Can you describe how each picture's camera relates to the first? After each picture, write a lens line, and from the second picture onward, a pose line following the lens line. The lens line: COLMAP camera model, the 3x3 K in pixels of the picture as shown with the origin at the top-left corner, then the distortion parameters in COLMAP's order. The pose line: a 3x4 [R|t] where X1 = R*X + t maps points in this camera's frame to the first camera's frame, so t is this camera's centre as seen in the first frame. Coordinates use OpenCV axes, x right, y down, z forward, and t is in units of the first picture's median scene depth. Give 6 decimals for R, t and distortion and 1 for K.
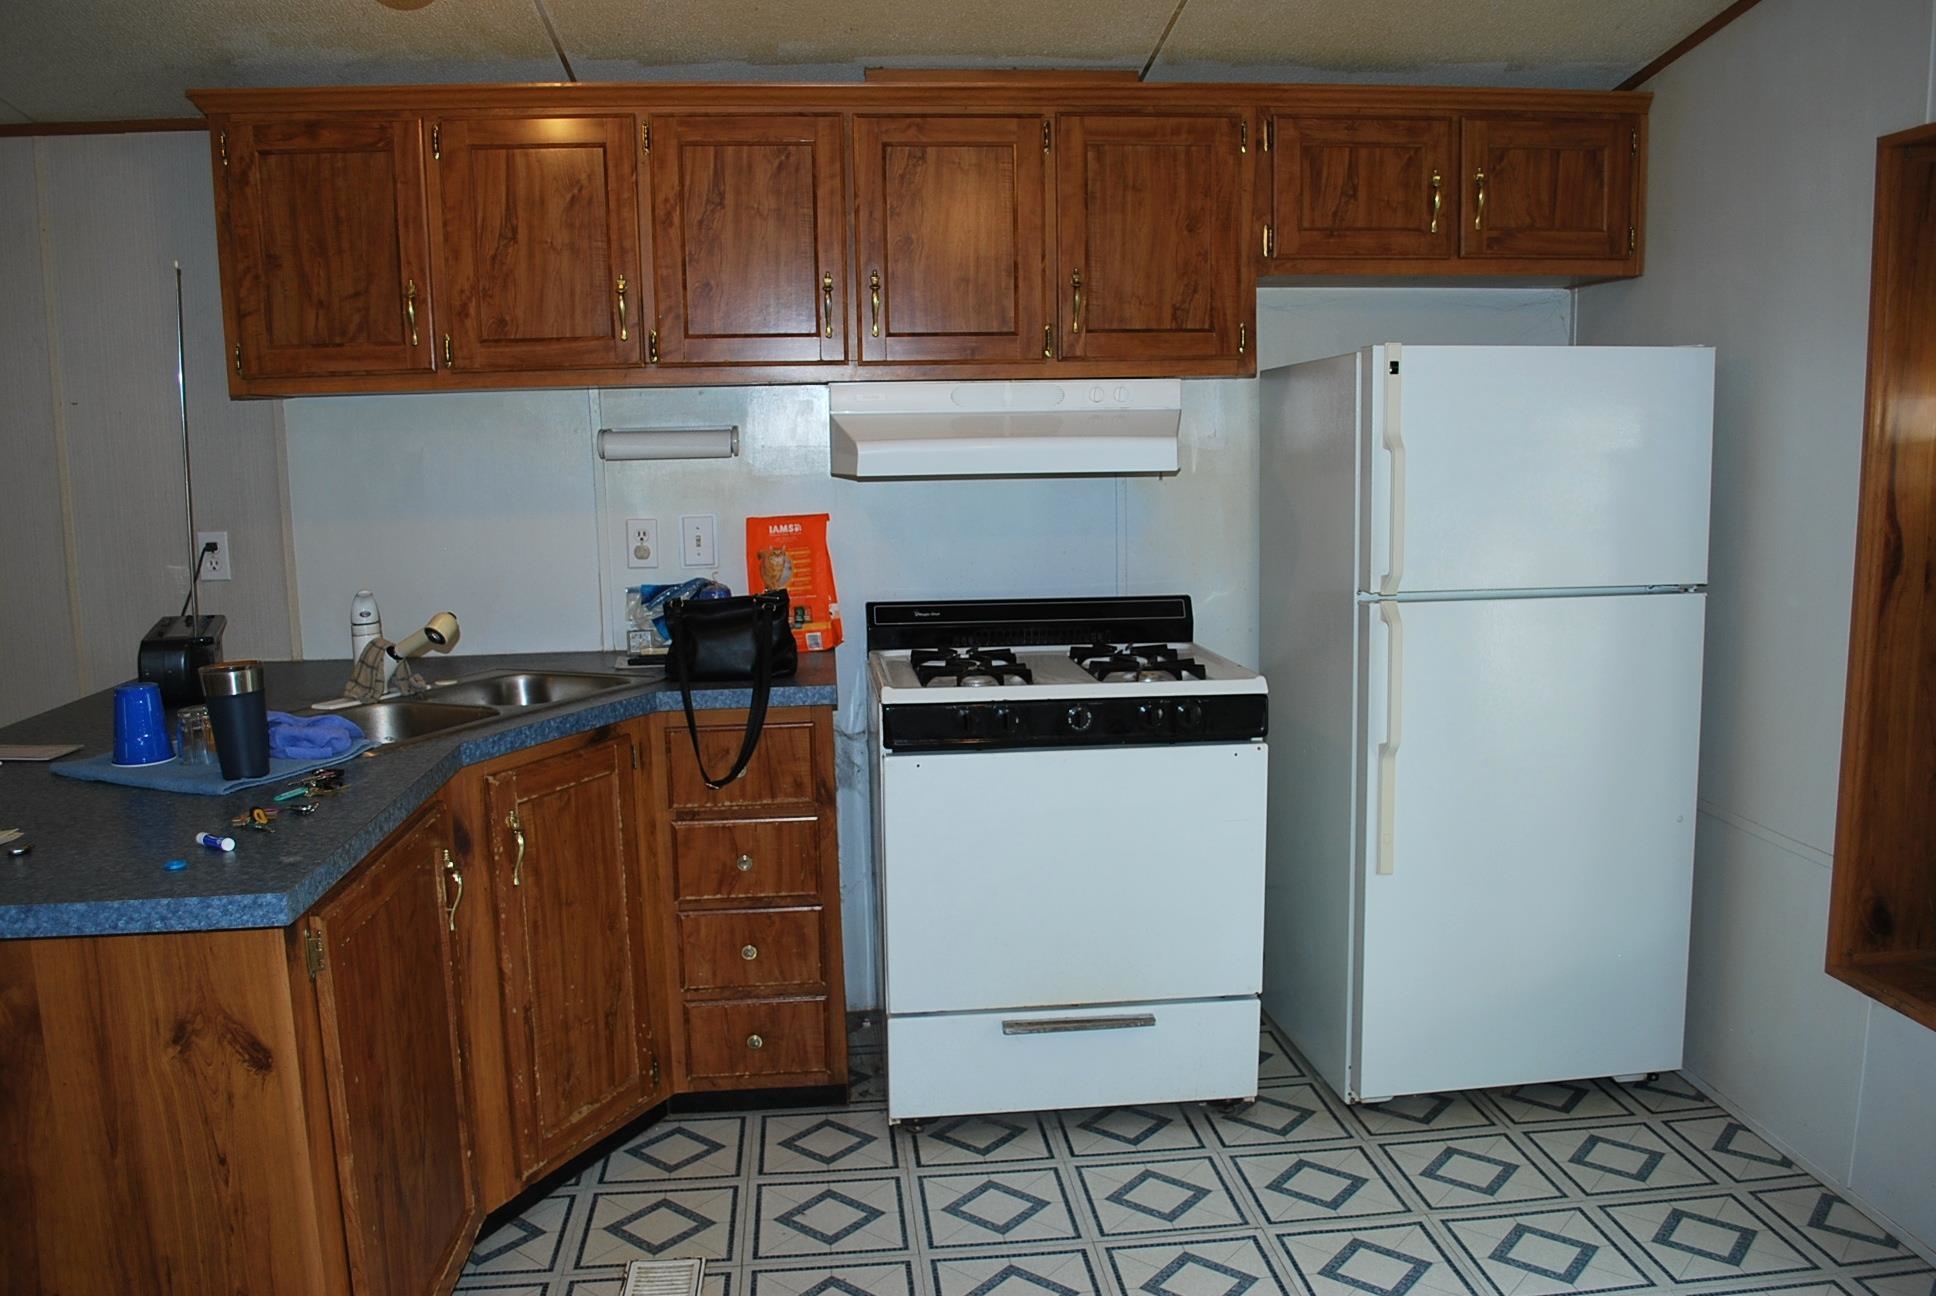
lens RADIAL K [[1491.4, 0, 968.0], [0, 1491.4, 648.0], [0, 0, 1]] dist [-0.081263, 0.013664]
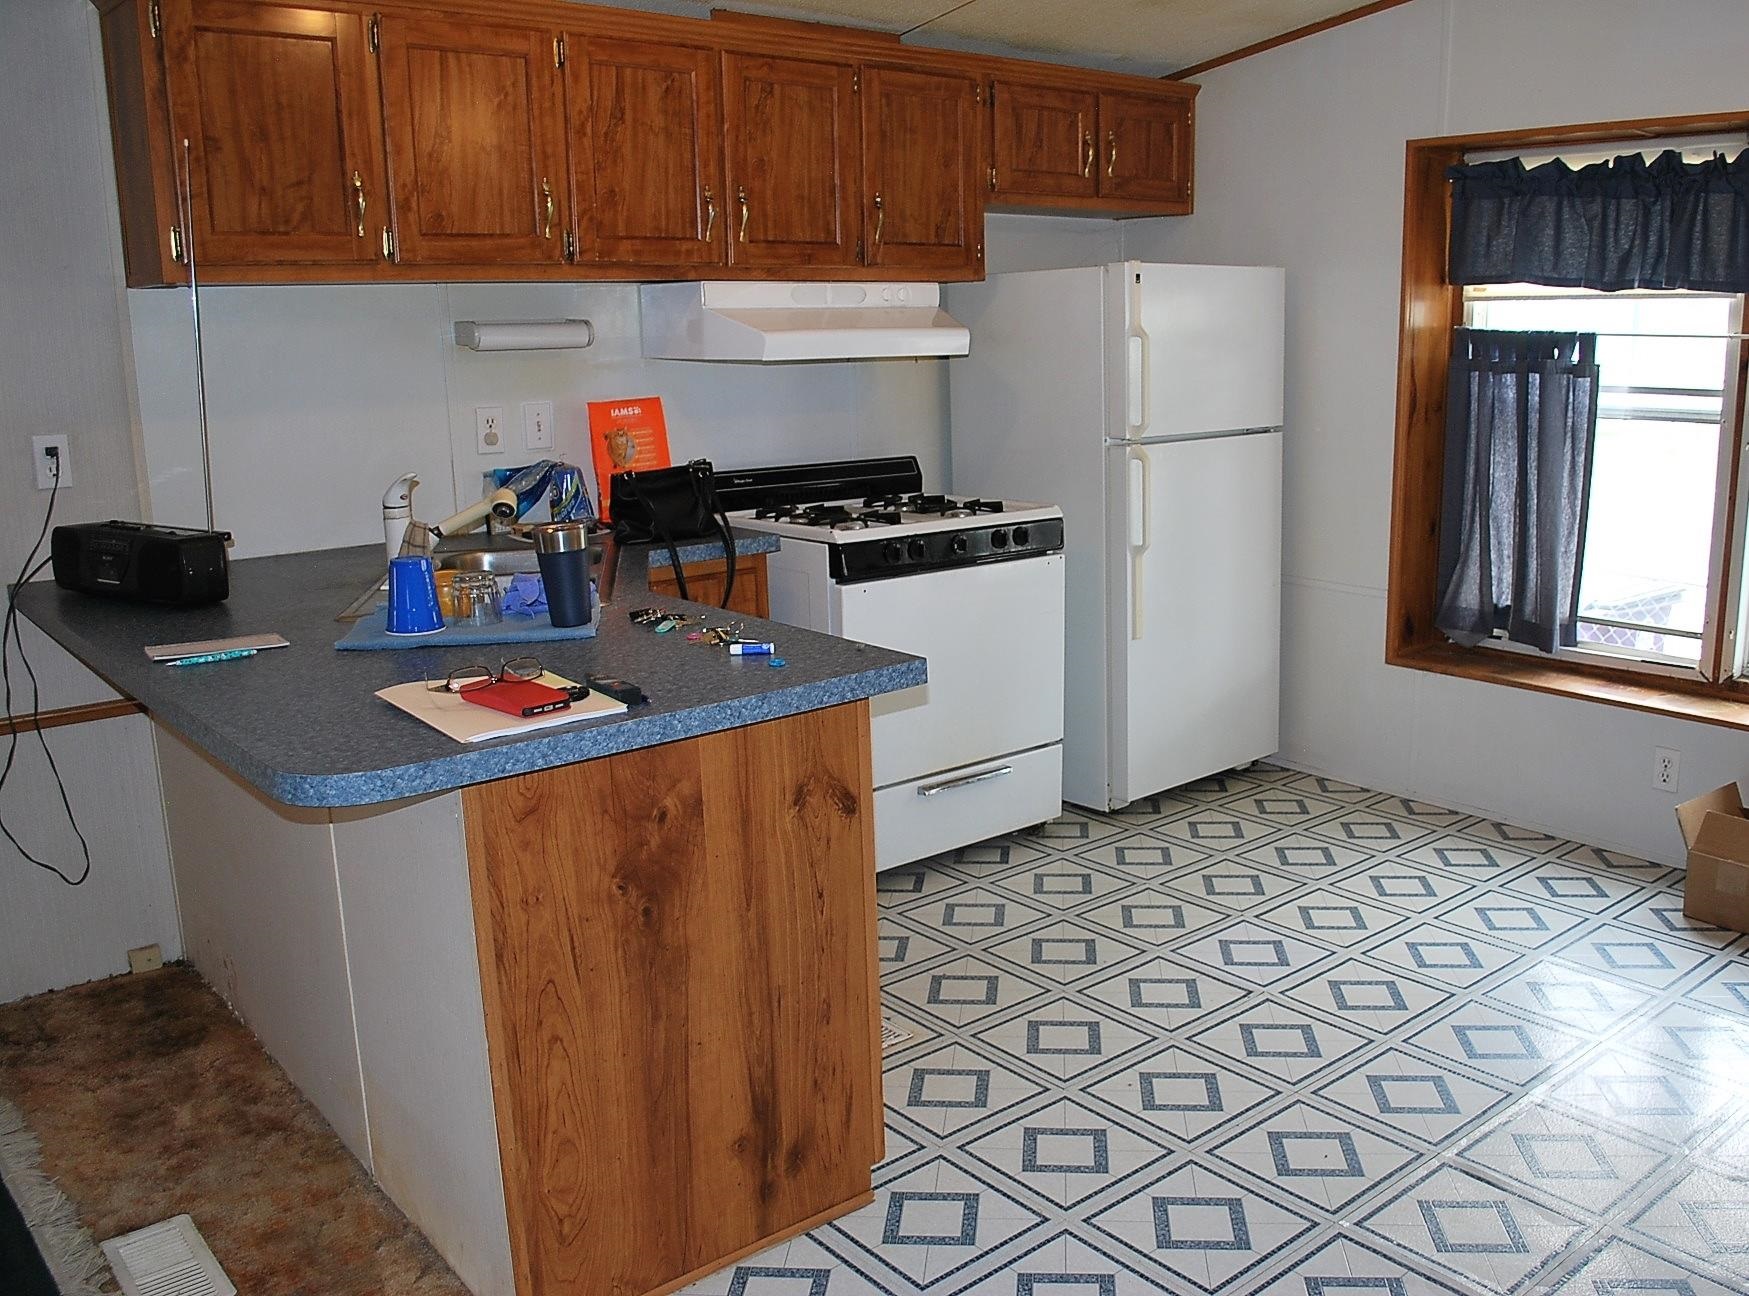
lens RADIAL K [[1535.0, 0, 874.5], [0, 1535.0, 648.0], [0, 0, 1]] dist [-0.077308, 0.009235]
pose [[0.827655, -0.112487, 0.549849, -0.691750], [0.082432, 0.993448, 0.079157, 0.023530], [-0.555150, -0.020190, 0.831505, -0.074399]]
